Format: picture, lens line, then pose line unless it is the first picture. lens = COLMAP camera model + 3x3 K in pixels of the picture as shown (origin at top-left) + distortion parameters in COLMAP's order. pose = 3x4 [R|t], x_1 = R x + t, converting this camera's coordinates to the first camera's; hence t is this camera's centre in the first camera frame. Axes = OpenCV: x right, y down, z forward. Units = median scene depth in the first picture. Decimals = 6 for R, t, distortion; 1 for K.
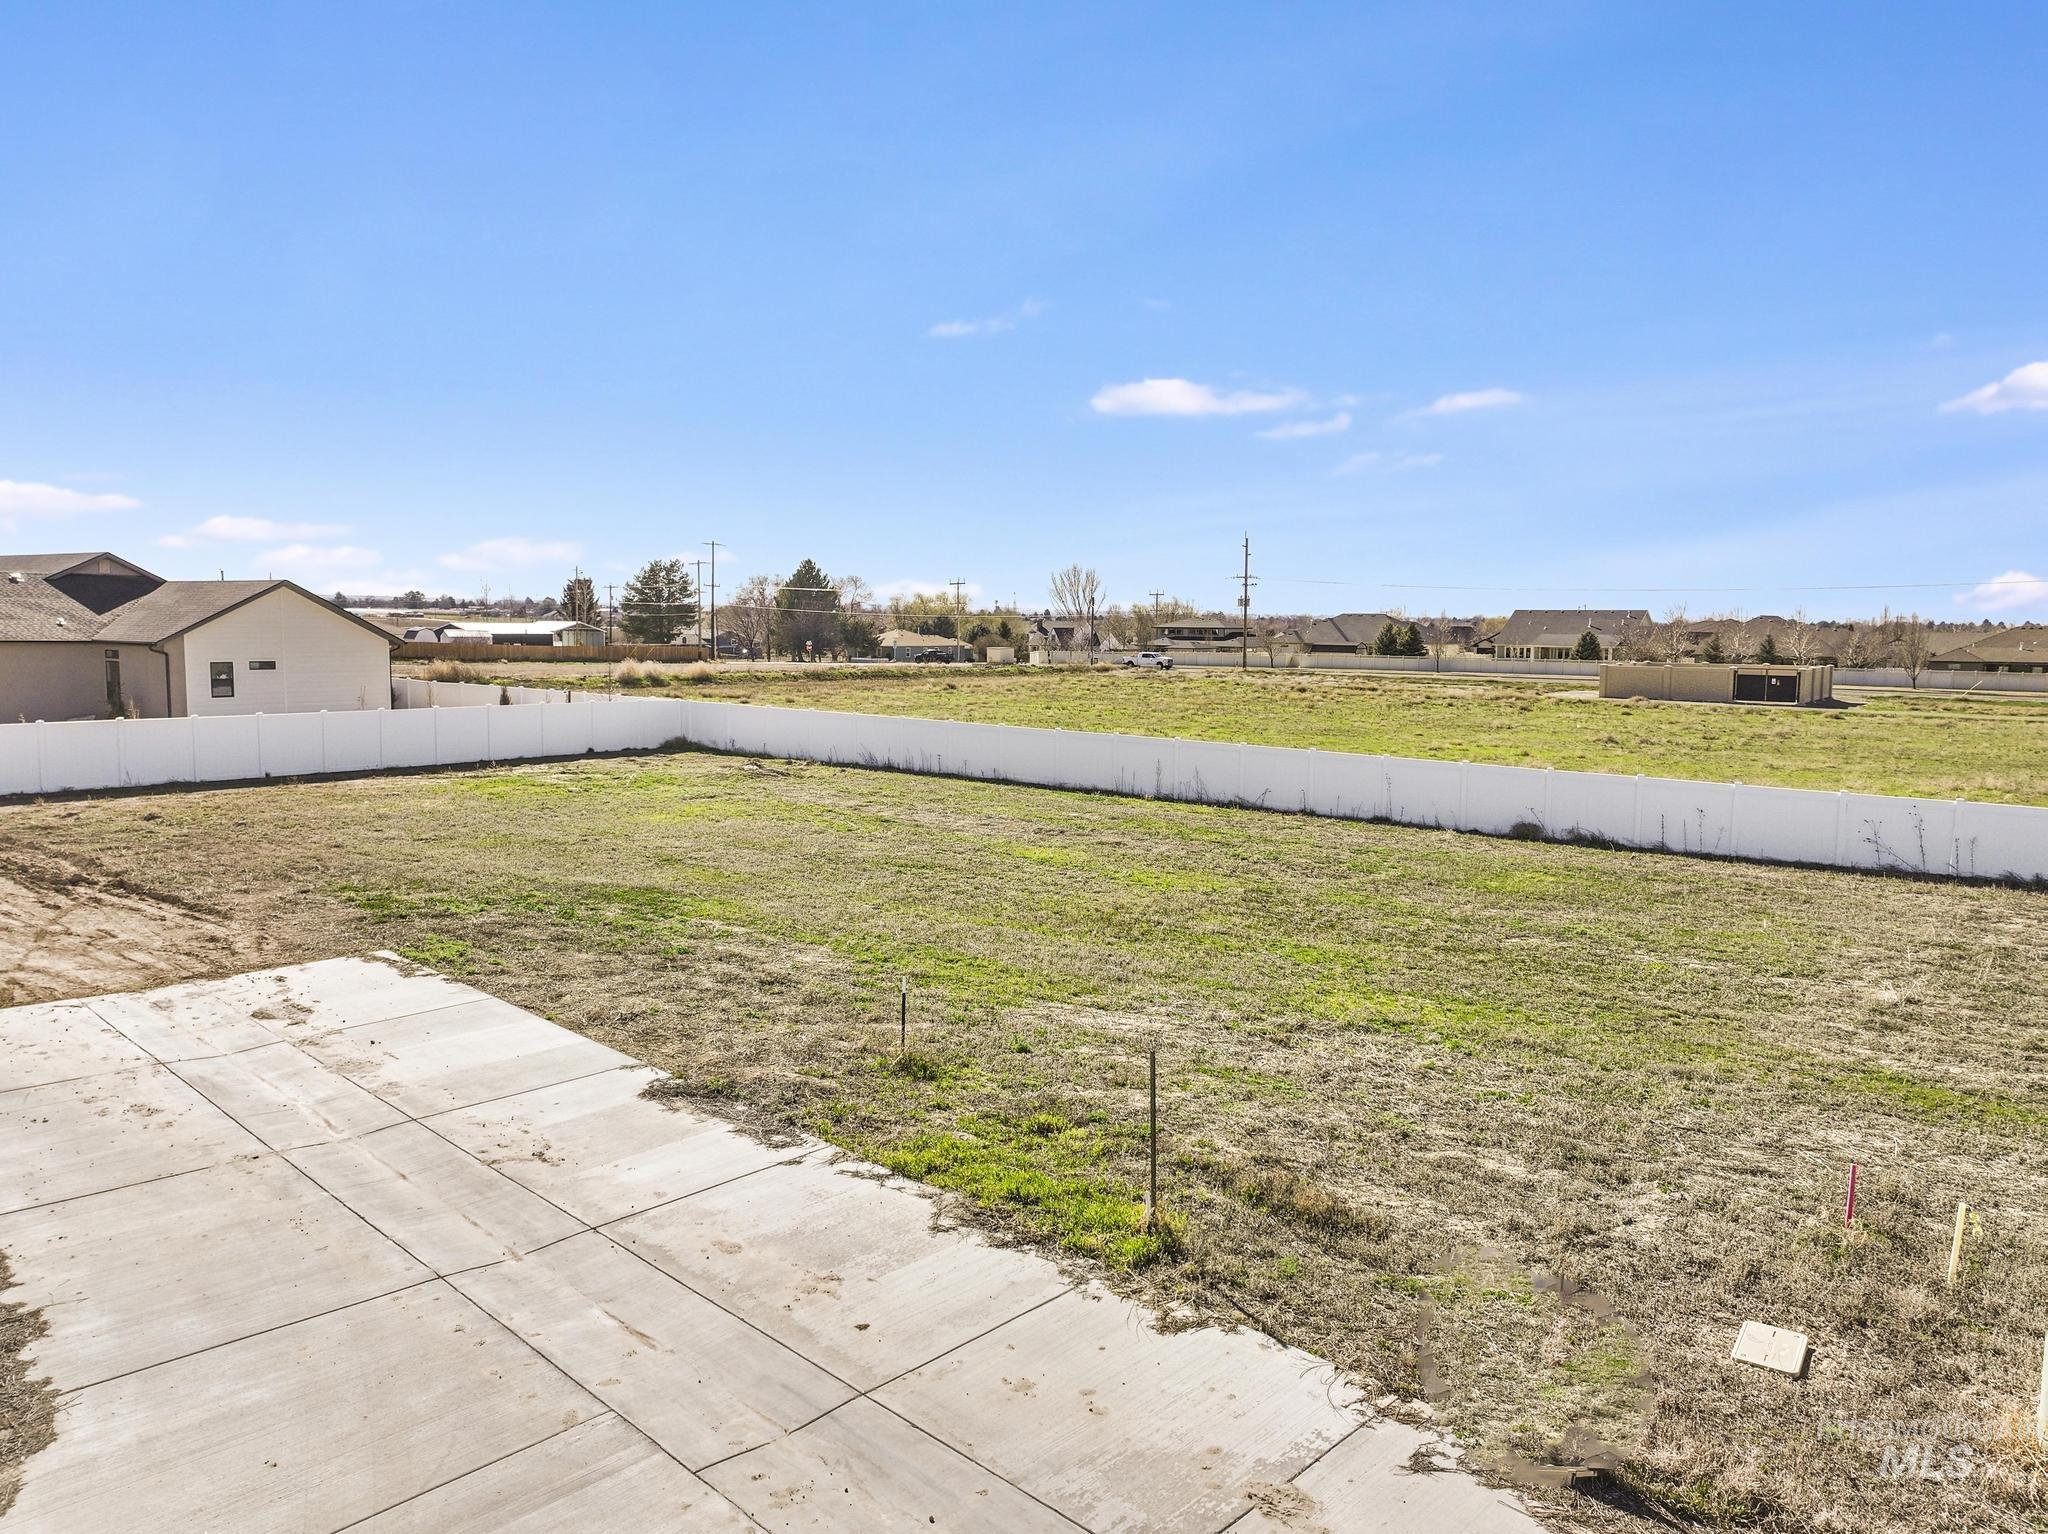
lens RADIAL K [[1459.6, 0, 1048.5], [0, 1459.6, 671.9], [0, 0, 1]] dist [-0.004078, 0.005411]
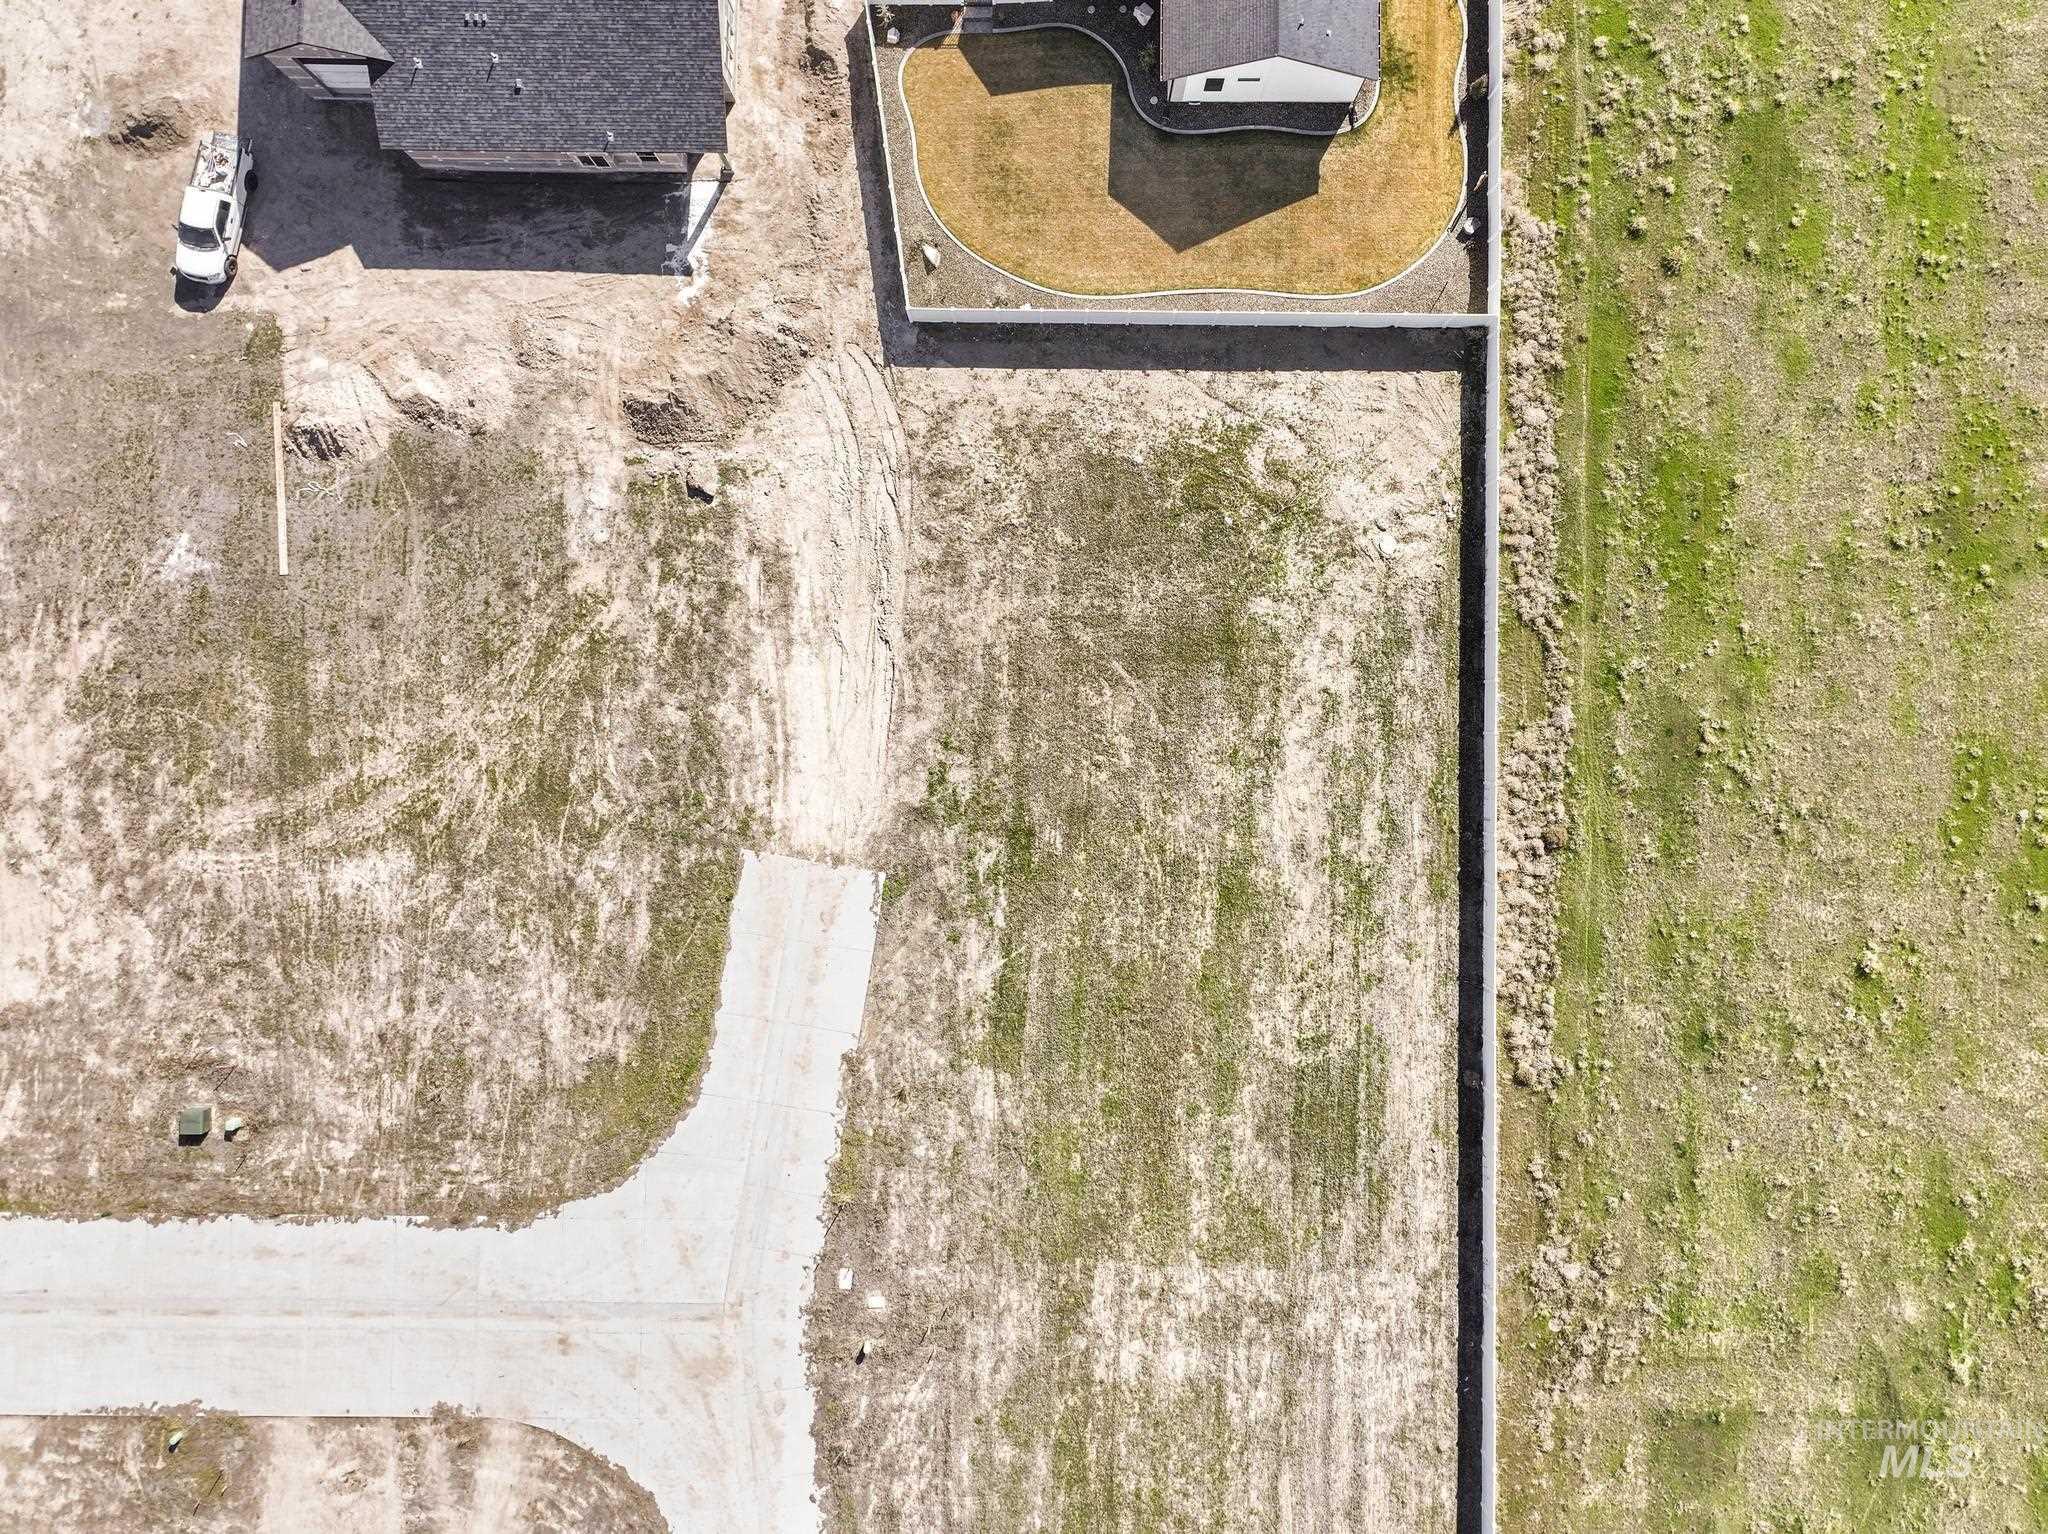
lens RADIAL K [[1476.7, 0, 1103.1], [0, 1476.7, 683.6], [0, 0, 1]] dist [-0.000429, 0.007109]
pose [[0.569720, 0.818495, -0.074058, -0.184164], [-0.009294, 0.096524, 0.995287, -1.782664], [0.821786, -0.566347, 0.062599, 0.872603]]
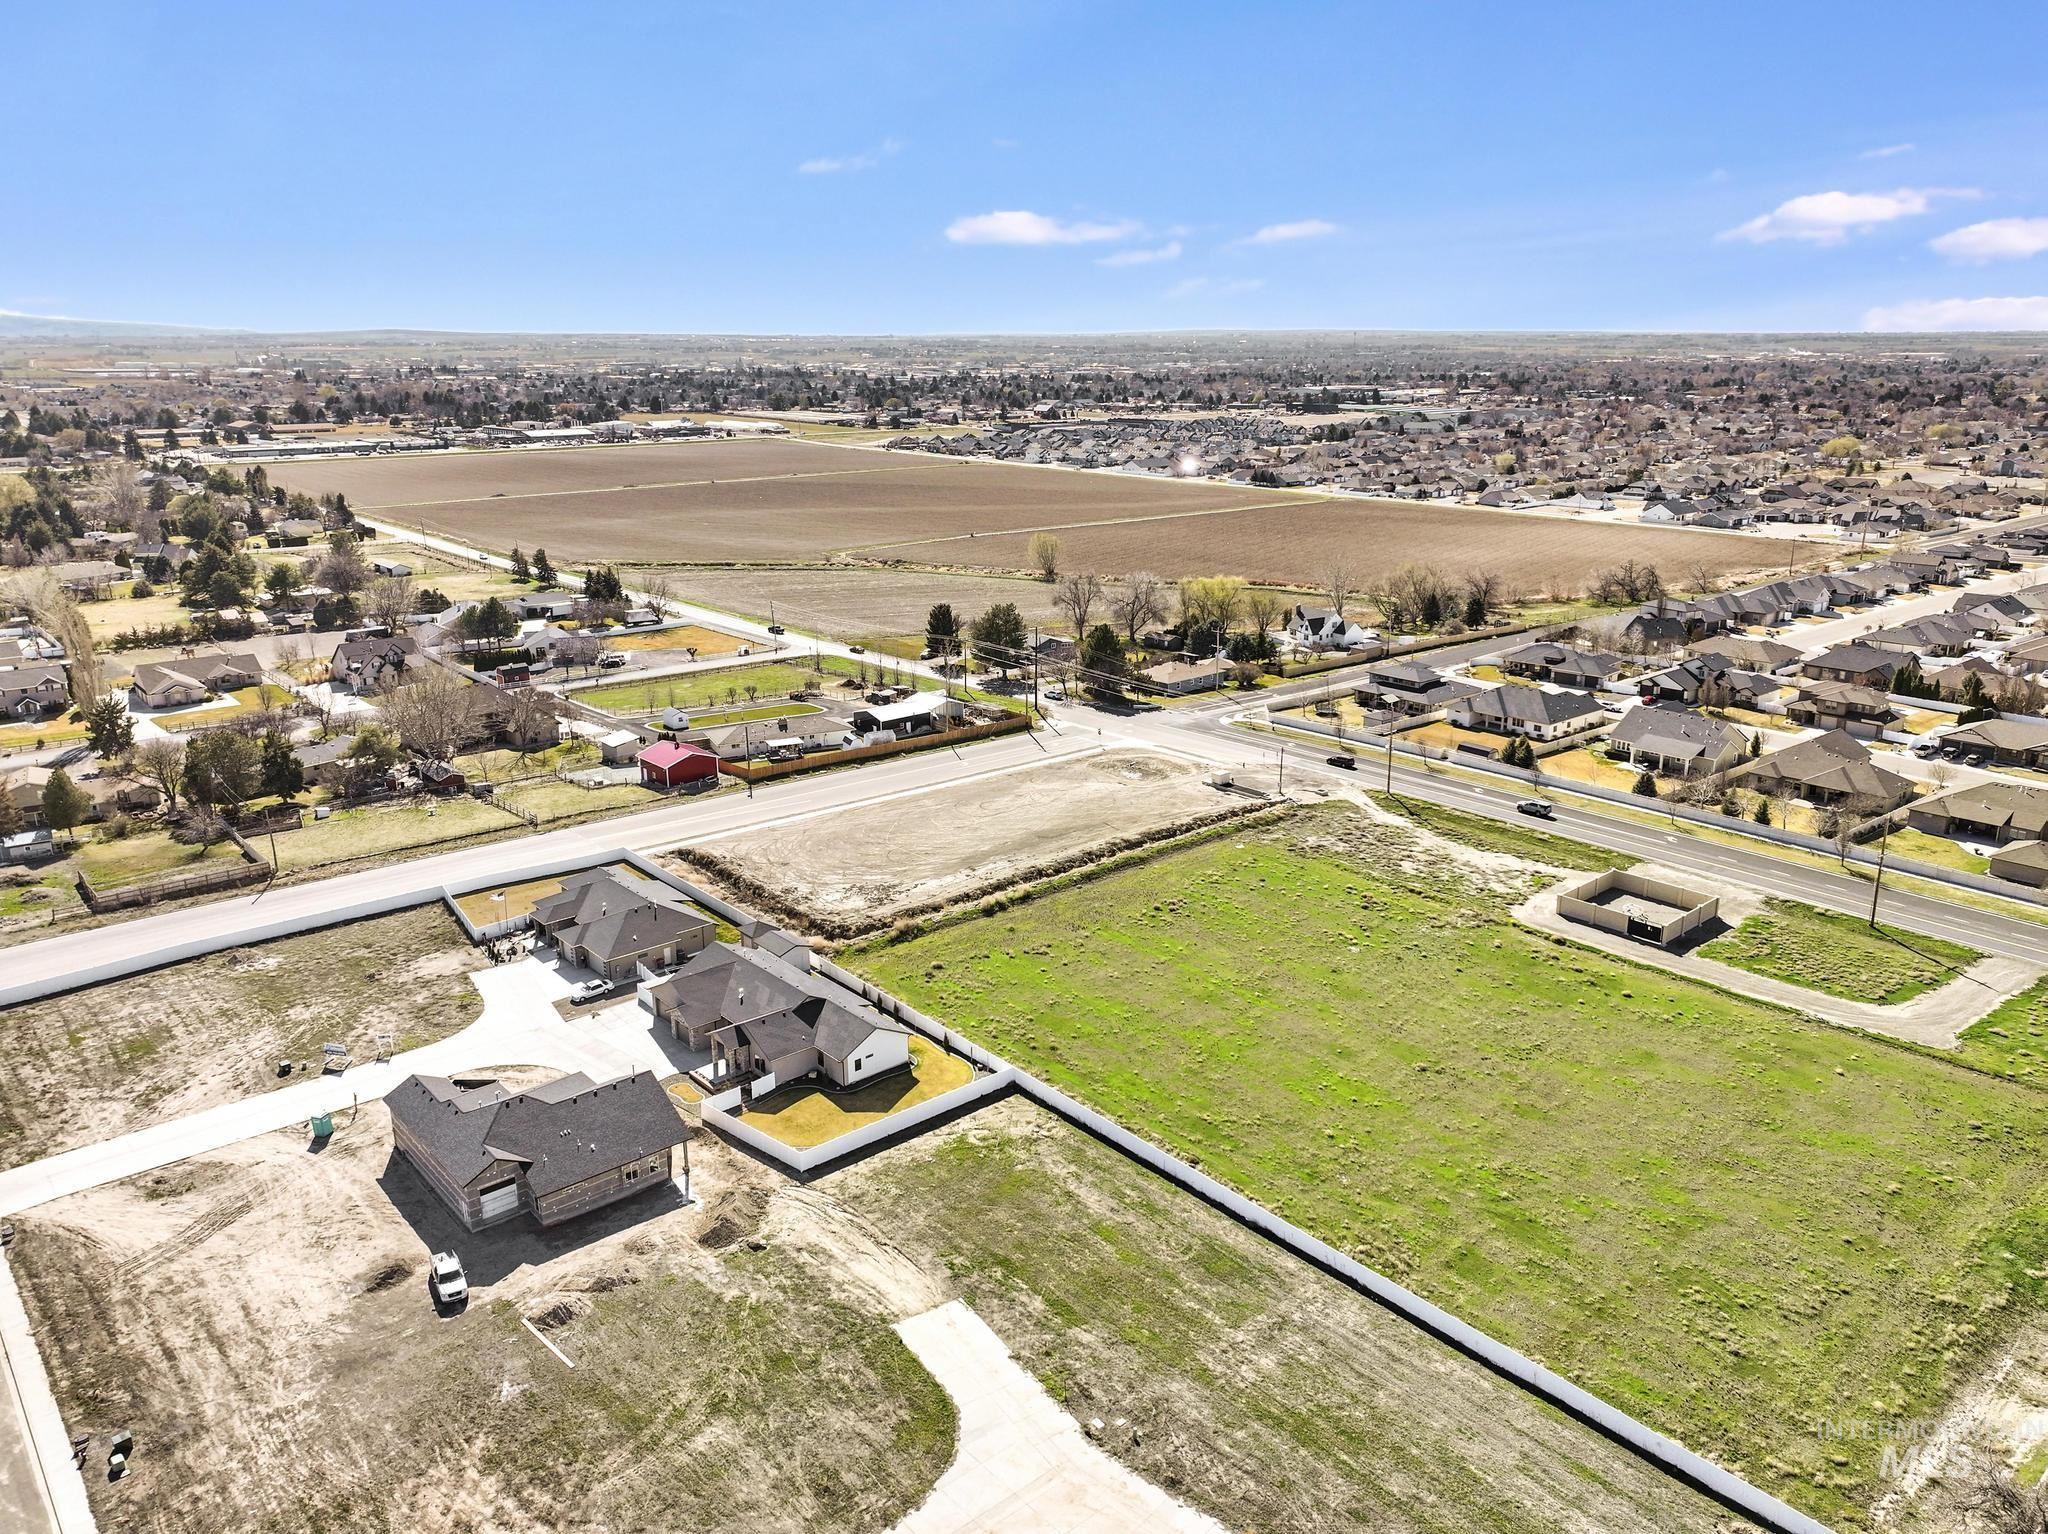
lens RADIAL K [[1473.8, 0, 1027.0], [0, 1473.8, 769.5], [0, 0, 1]] dist [0.003292, 0.008714]
pose [[0.971292, 0.043306, -0.233916, 0.623556], [0.016011, 0.969161, 0.245908, -1.932394], [0.237351, -0.242593, 0.940645, -2.296048]]
